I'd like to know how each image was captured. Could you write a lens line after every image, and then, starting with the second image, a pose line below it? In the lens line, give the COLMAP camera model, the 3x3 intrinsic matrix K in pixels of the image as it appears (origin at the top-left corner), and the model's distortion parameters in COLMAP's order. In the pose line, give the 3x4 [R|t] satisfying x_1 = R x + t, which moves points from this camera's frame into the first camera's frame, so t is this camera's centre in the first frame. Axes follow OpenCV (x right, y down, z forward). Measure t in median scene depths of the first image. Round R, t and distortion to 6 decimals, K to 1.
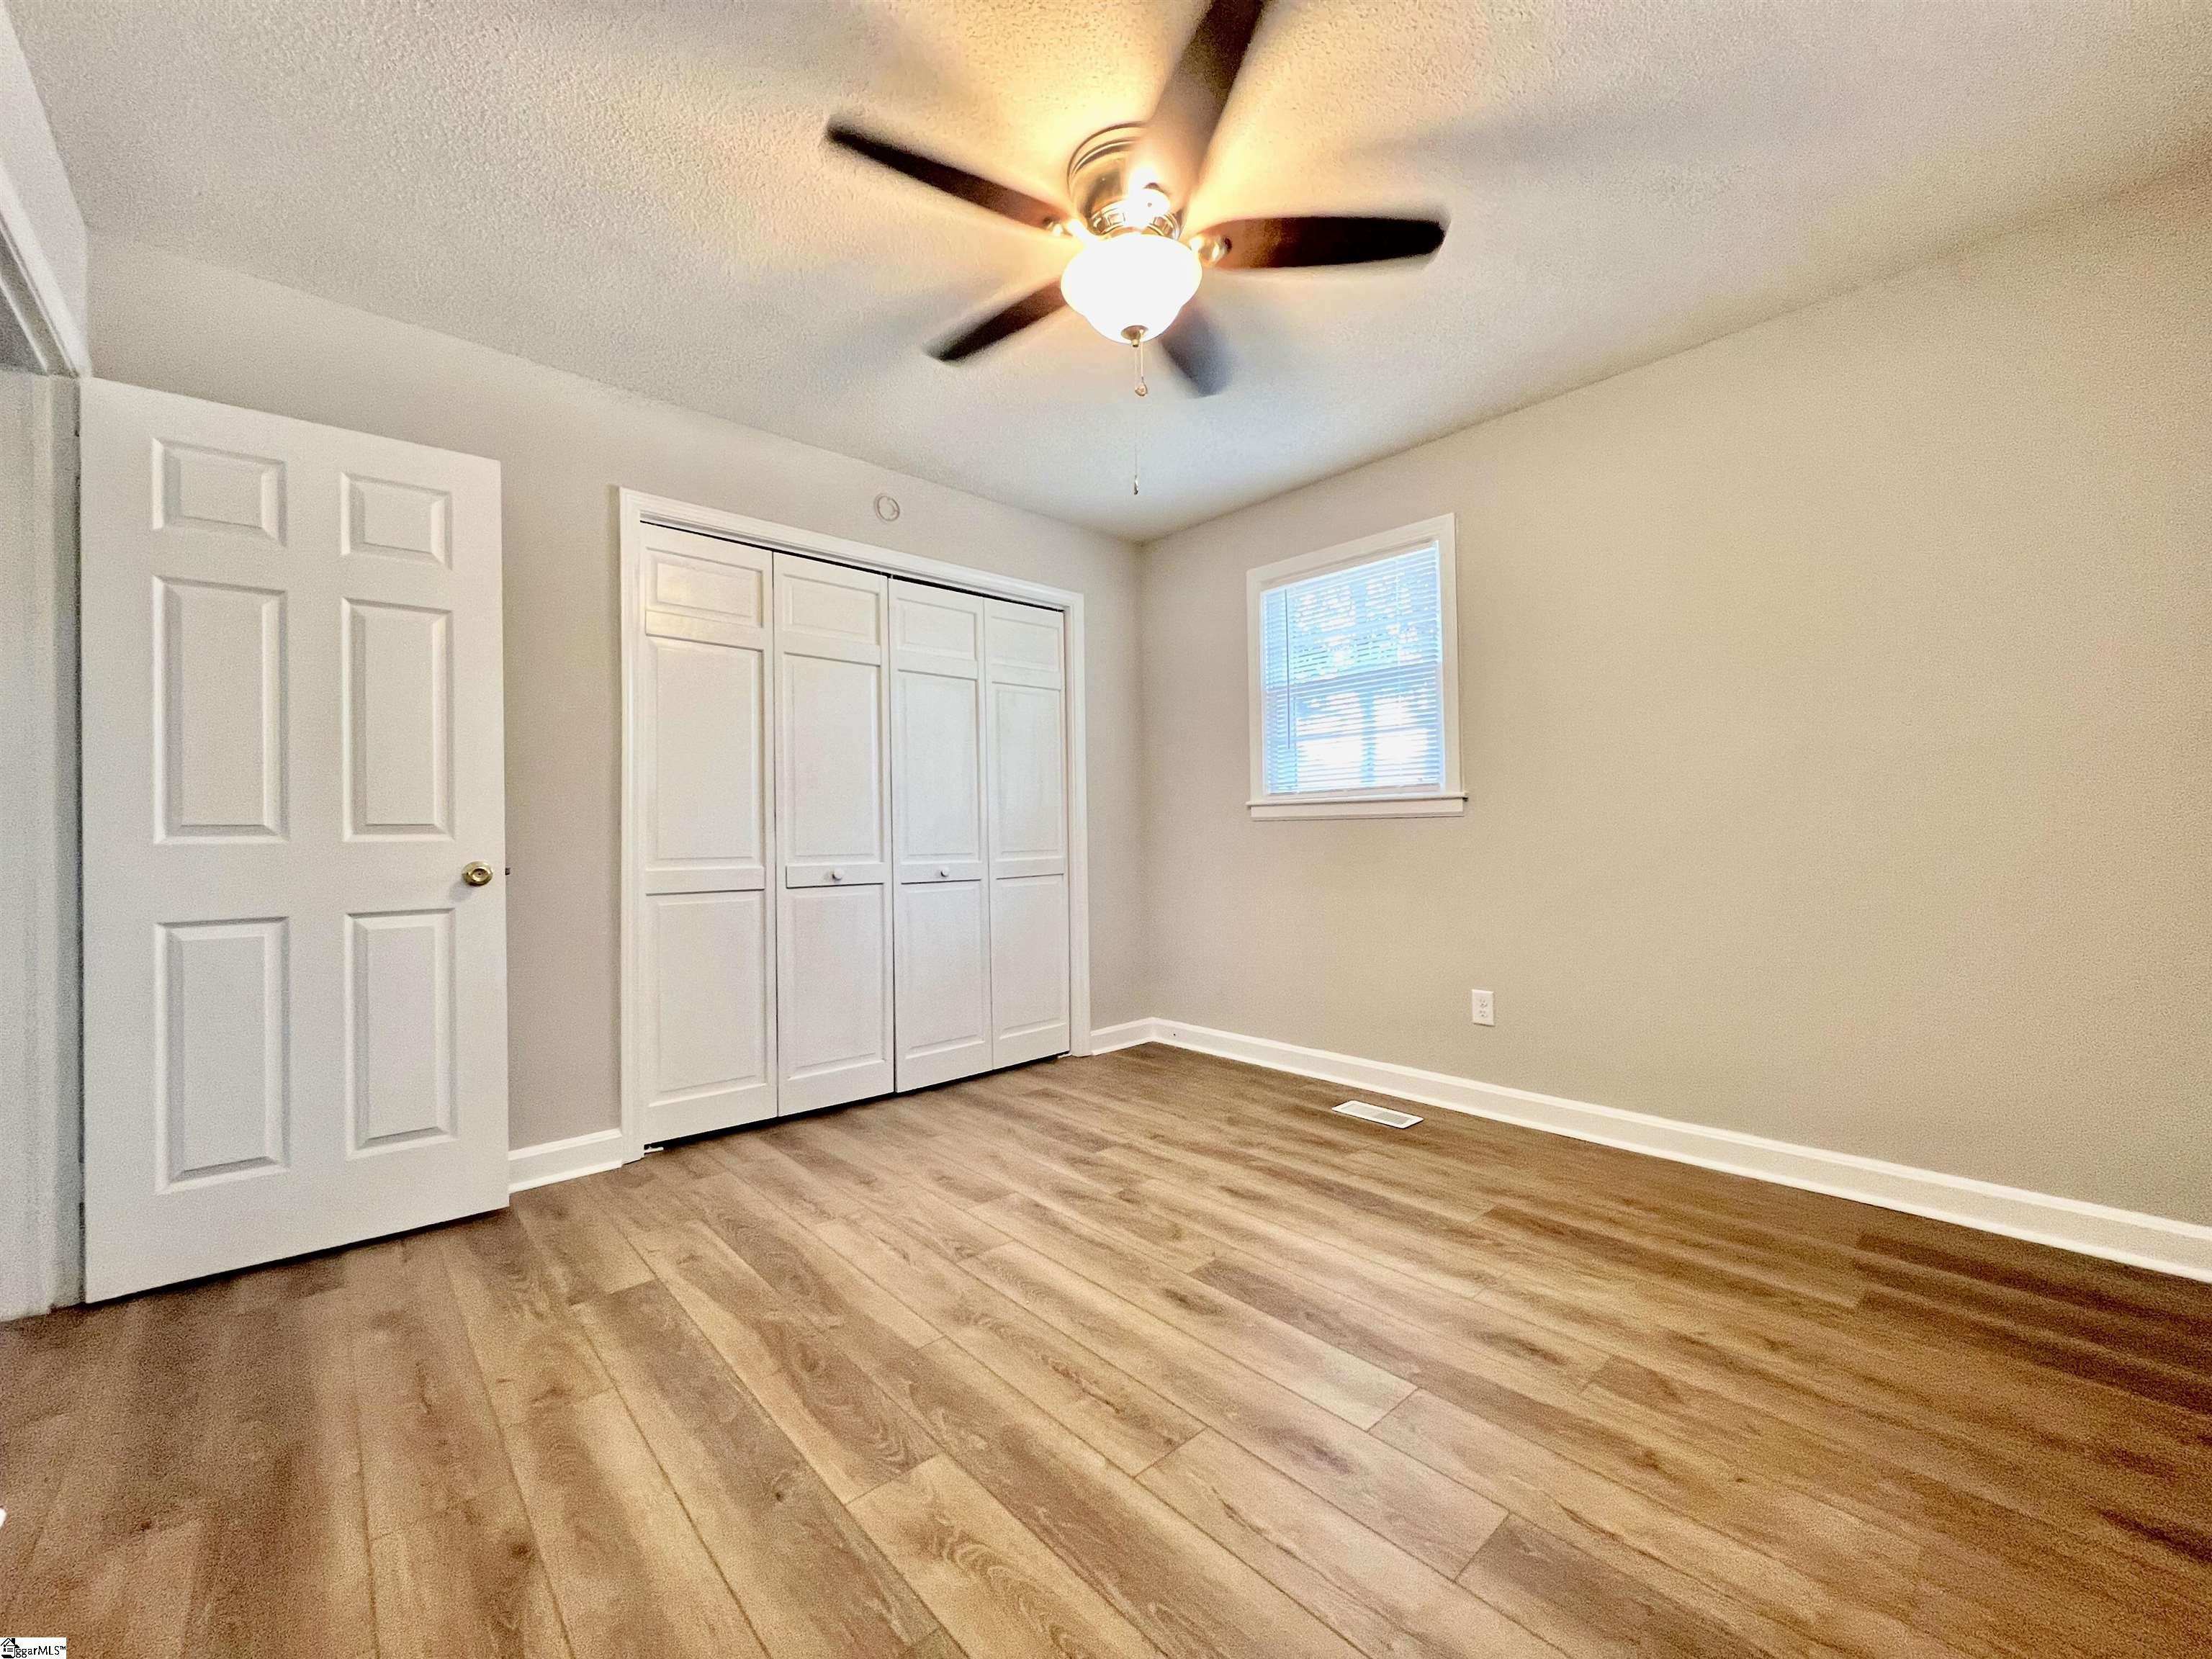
lens RADIAL K [[888.5, 0, 1100.0], [0, 888.5, 828.9], [0, 0, 1]] dist [0.001387, 0.000669]
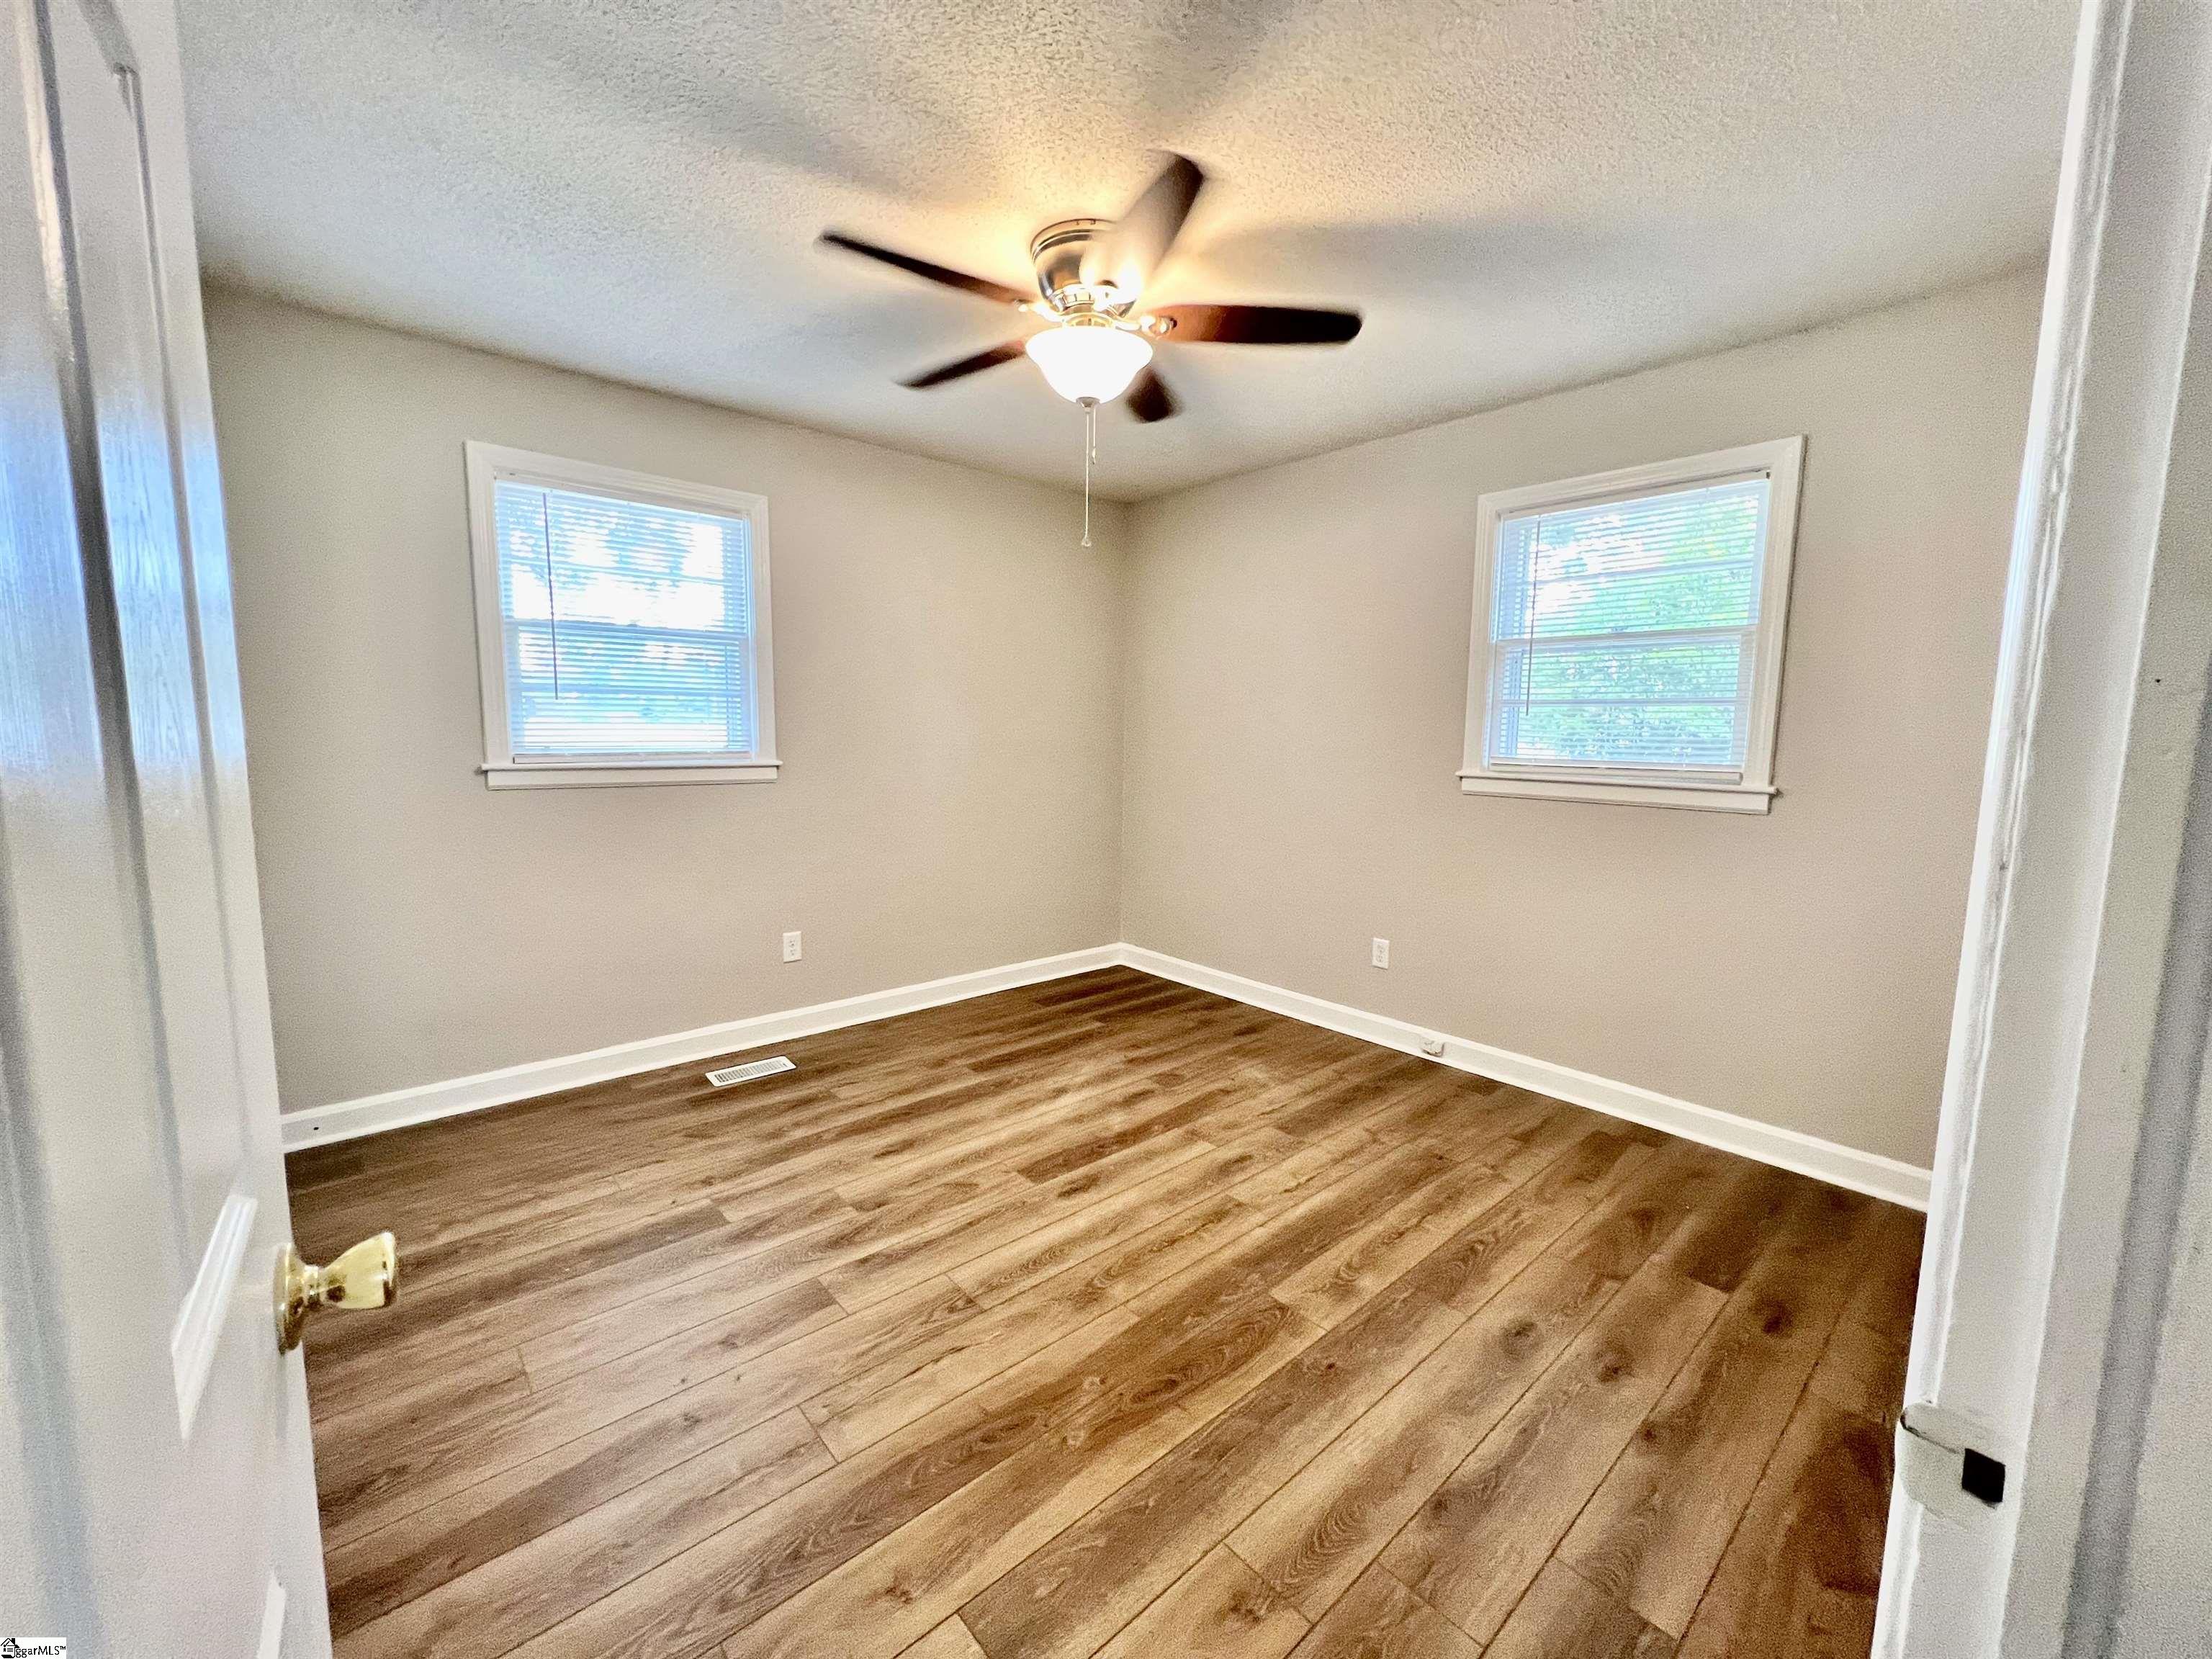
lens RADIAL K [[888.5, 0, 1098.6], [0, 888.5, 834.5], [0, 0, 1]] dist [0.001387, 0.000669]
pose [[0.008184, -0.107746, 0.994145, -1.042437], [-0.023900, 0.993873, 0.107913, -0.118574], [-0.999681, -0.024643, 0.005559, 0.881842]]
